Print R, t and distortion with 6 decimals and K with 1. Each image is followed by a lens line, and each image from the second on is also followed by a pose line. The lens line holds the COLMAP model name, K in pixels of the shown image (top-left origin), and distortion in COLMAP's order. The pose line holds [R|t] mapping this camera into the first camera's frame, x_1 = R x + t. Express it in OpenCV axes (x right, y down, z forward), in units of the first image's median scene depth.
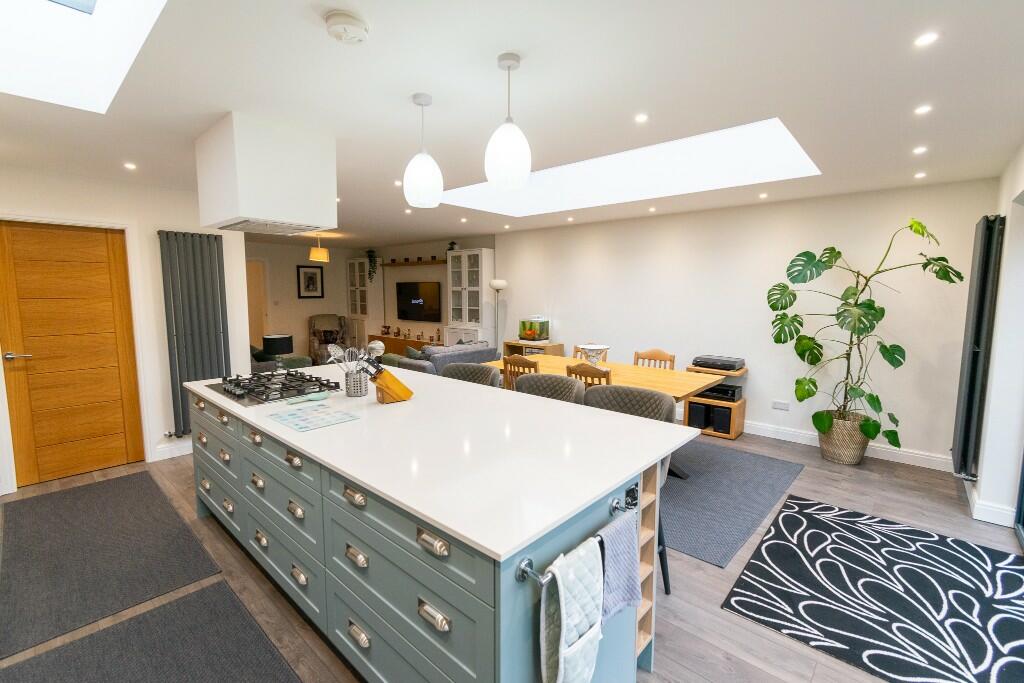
lens RADIAL K [[452.9, 0, 504.8], [0, 452.9, 342.9], [0, 0, 1]] dist [0.004124, 0.000152]
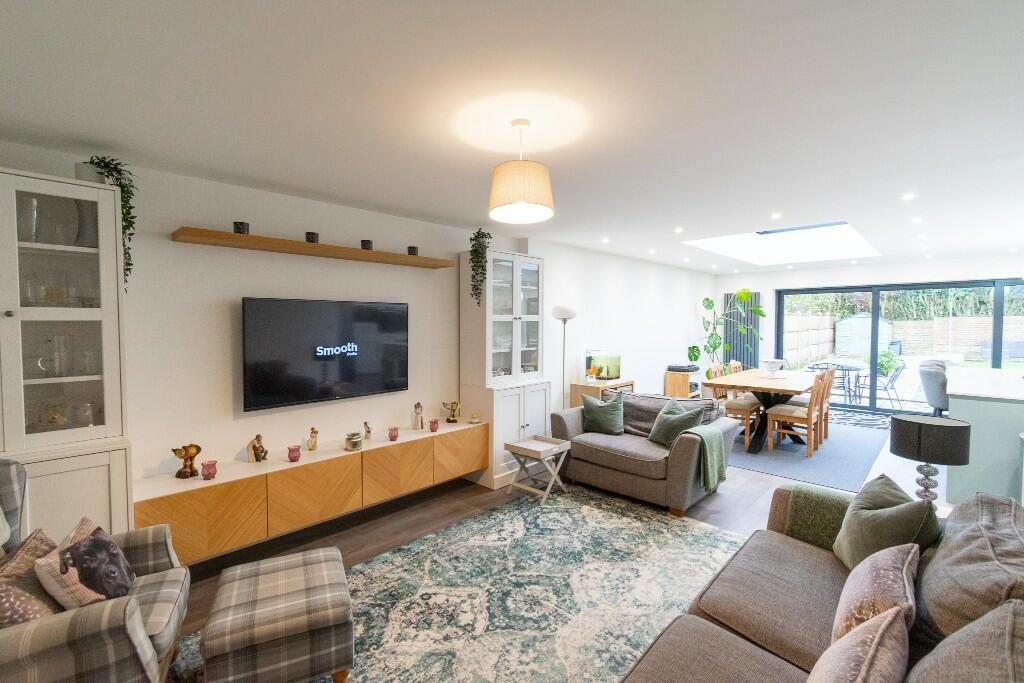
lens RADIAL K [[452.9, 0, 514.9], [0, 452.9, 337.6], [0, 0, 1]] dist [0.004124, 0.000152]
pose [[0.021828, -0.036021, 0.999113, -0.577073], [0.118548, 0.992393, 0.033189, -0.096848], [-0.992708, 0.117718, 0.025932, 0.837533]]
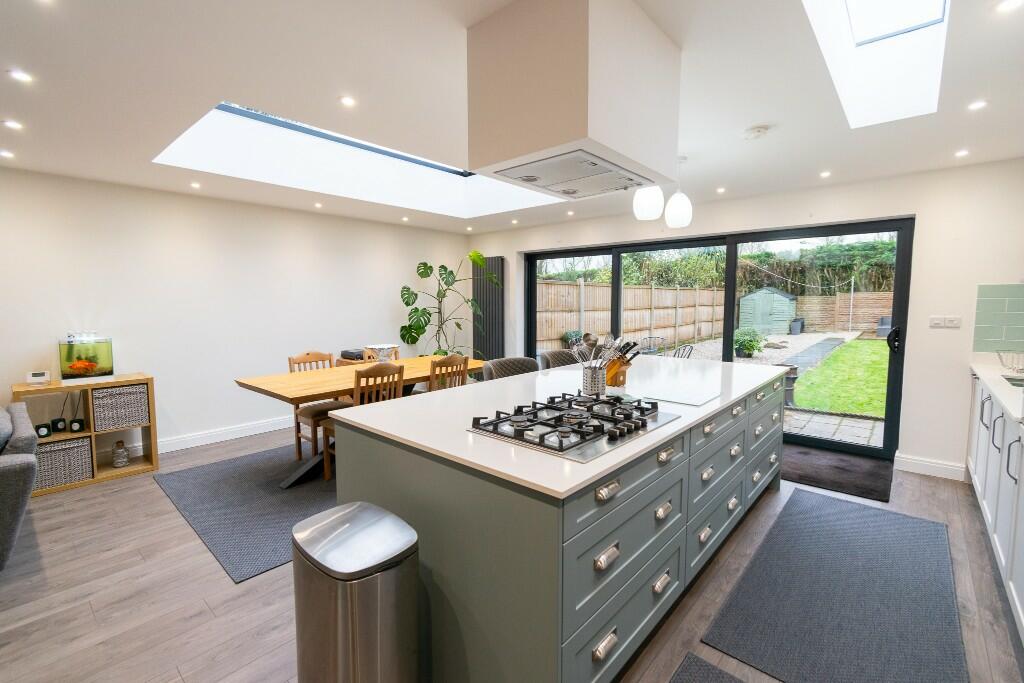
lens RADIAL K [[452.9, 0, 508.0], [0, 452.9, 334.1], [0, 0, 1]] dist [0.004124, 0.000152]
pose [[-0.013630, -0.080241, 0.996682, -0.367912], [0.116300, 0.989882, 0.081284, -0.030497], [-0.993121, 0.117022, -0.004160, 0.344971]]
